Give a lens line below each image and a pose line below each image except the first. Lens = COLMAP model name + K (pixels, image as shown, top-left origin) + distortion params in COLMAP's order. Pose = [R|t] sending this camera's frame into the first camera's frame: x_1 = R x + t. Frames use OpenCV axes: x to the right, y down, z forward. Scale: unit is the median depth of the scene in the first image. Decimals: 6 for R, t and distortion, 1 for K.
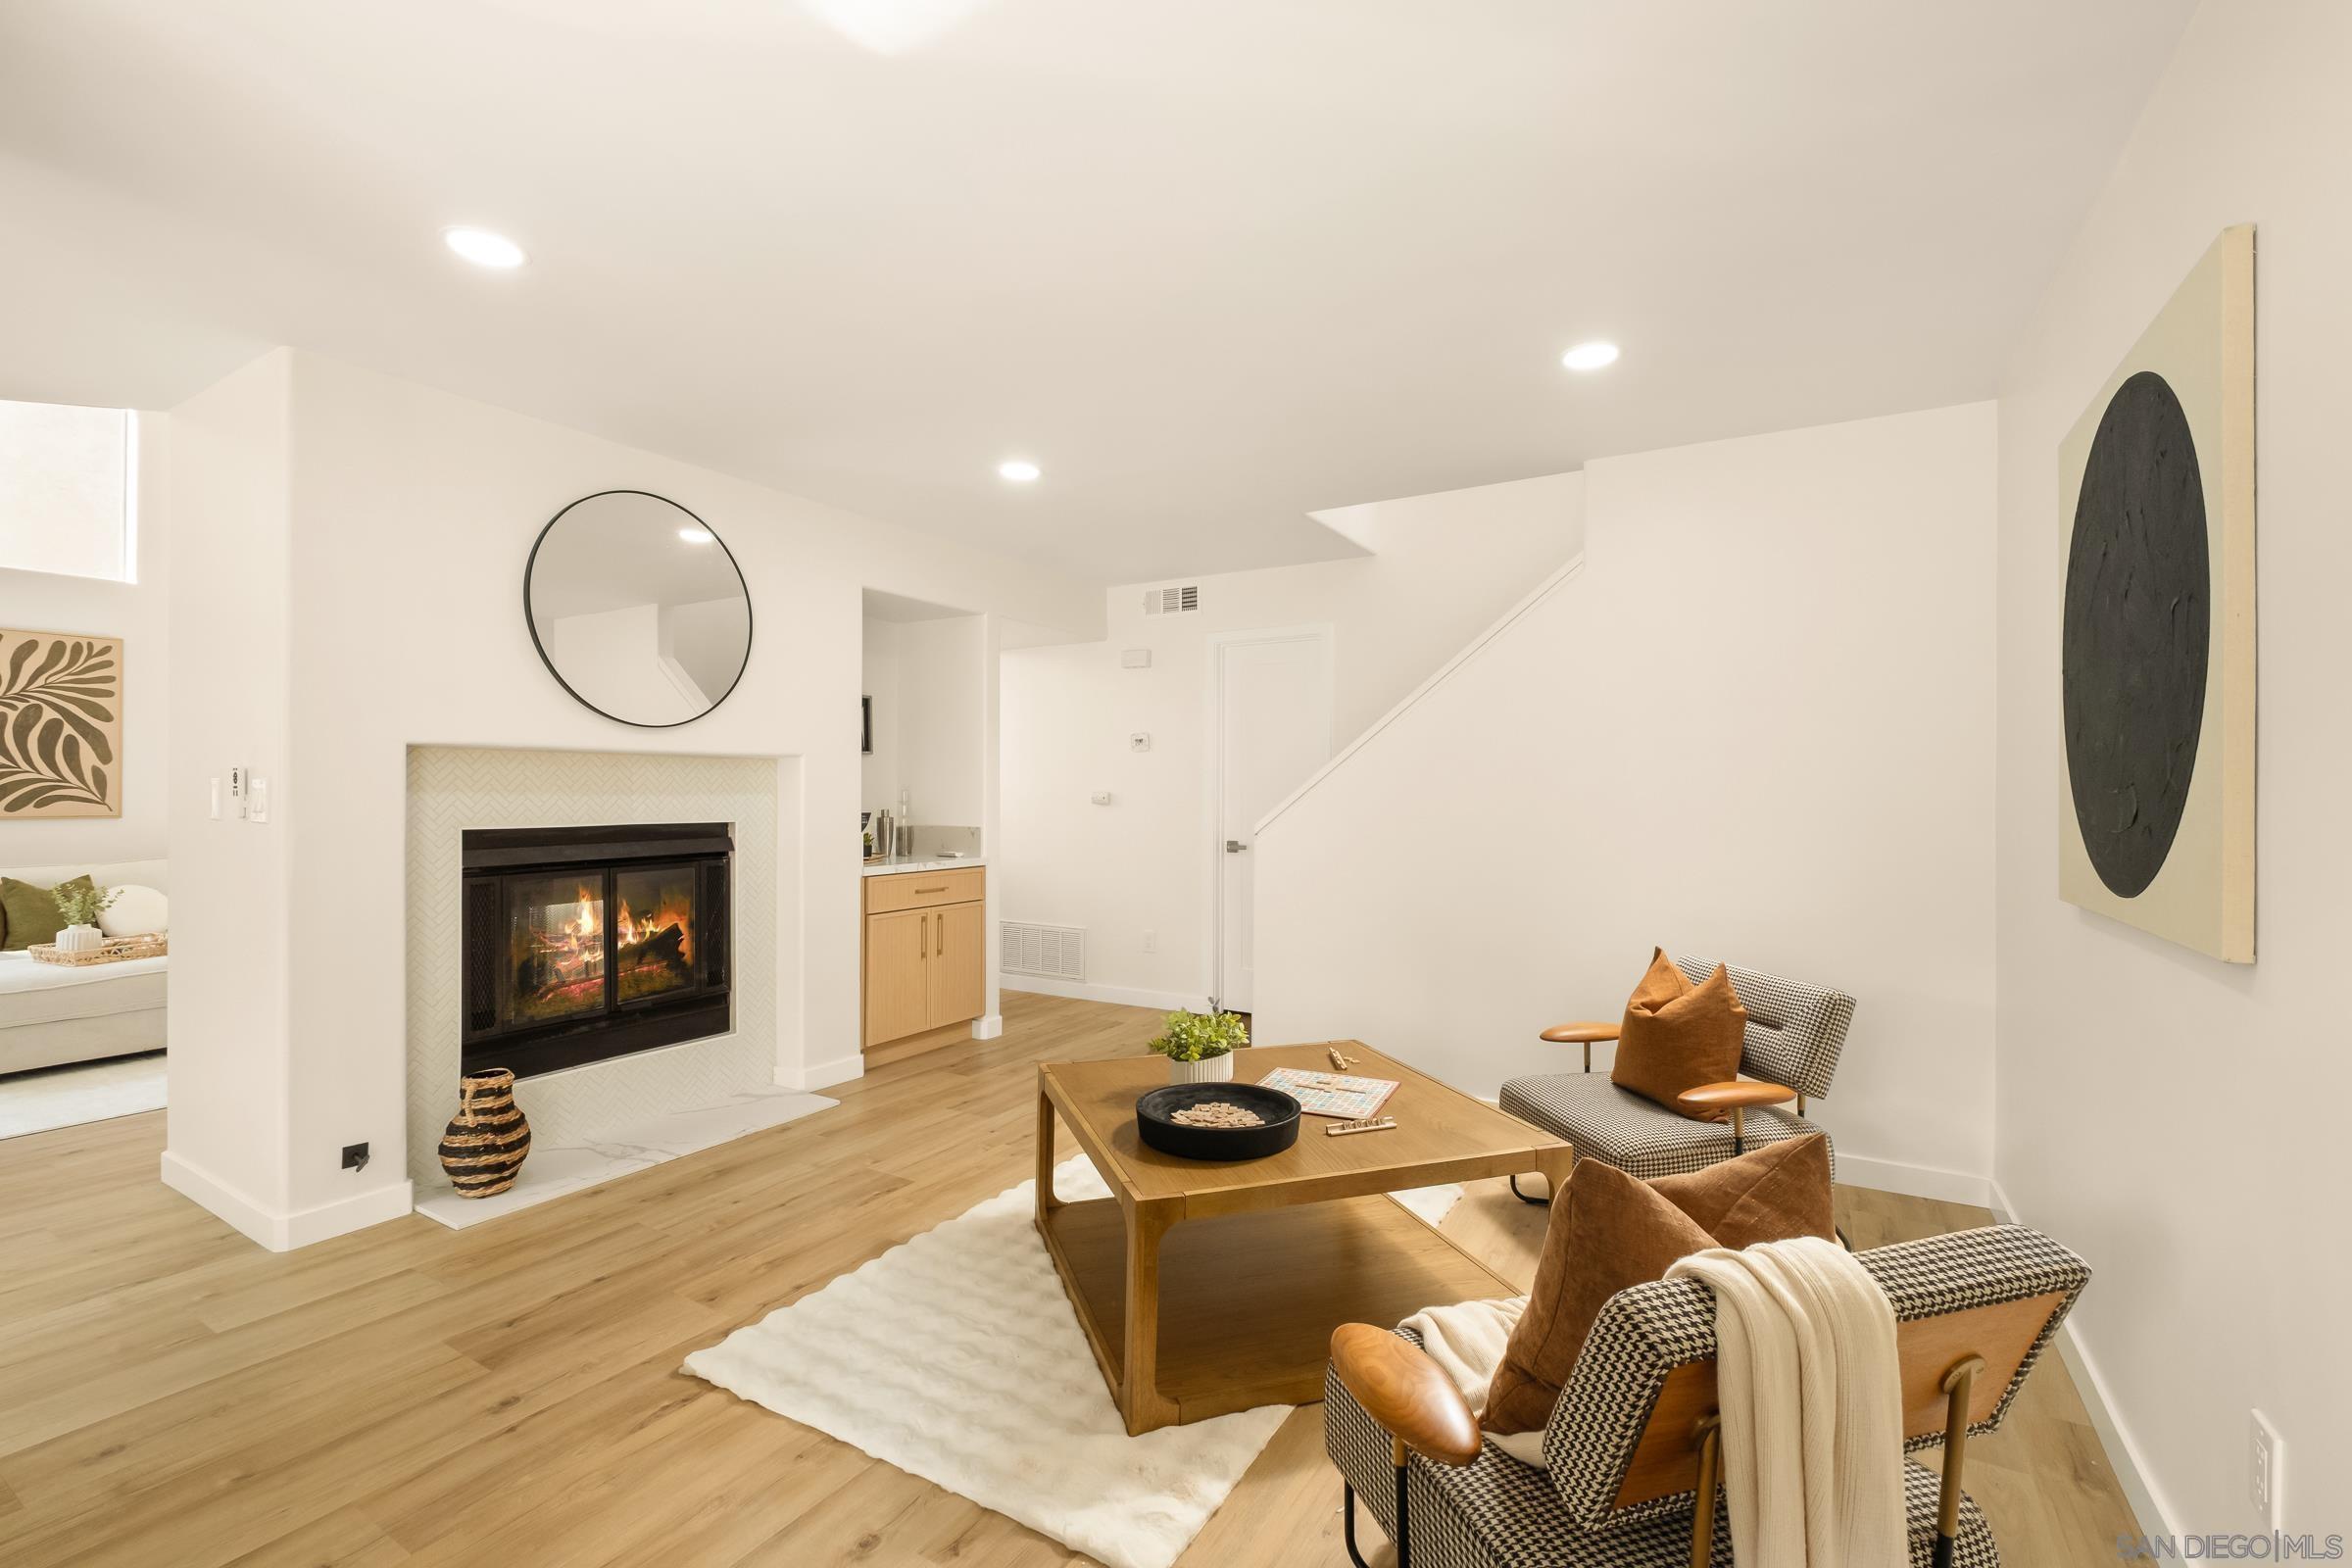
lens RADIAL K [[1019.6, 0, 1177.9], [0, 1019.6, 779.2], [0, 0, 1]] dist [-0.014488, 0.000025]
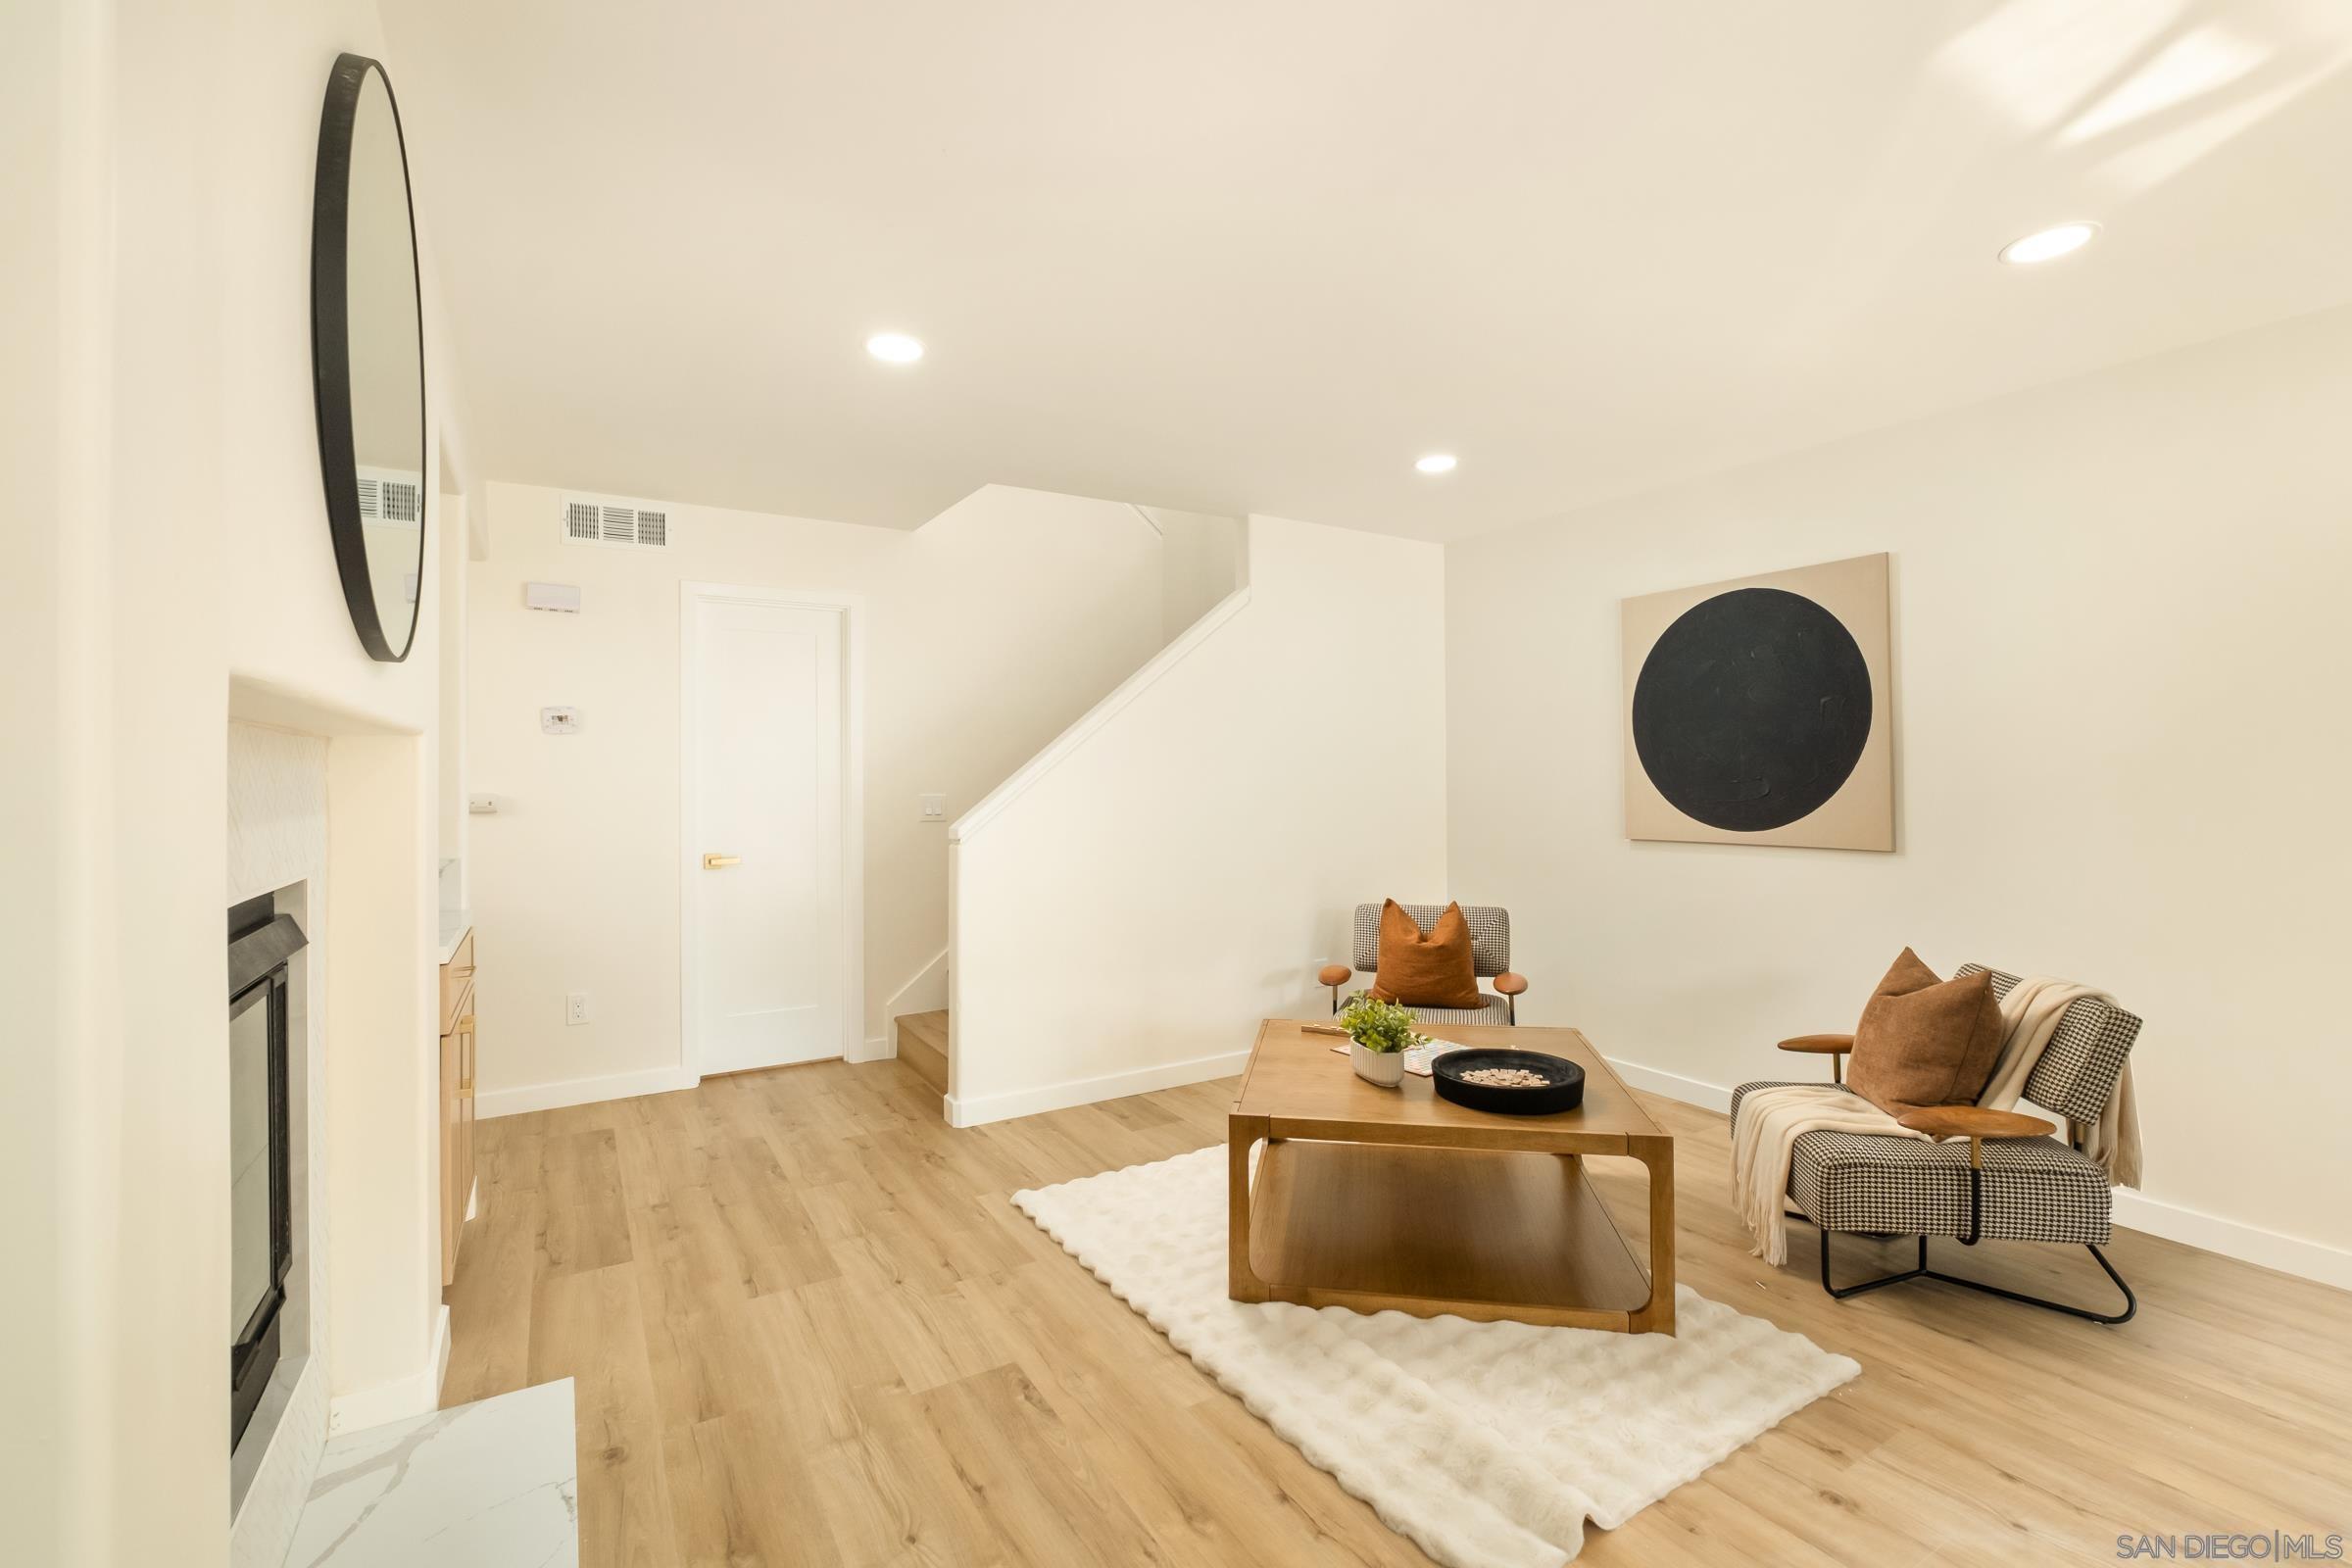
lens RADIAL K [[1019.6, 0, 1177.9], [0, 1019.6, 779.2], [0, 0, 1]] dist [-0.014488, 0.000025]
pose [[0.468632, -0.007562, 0.883361, -0.700784], [0.002519, 0.999971, 0.007223, -0.003267], [-0.883390, -0.001160, 0.468638, 0.501739]]
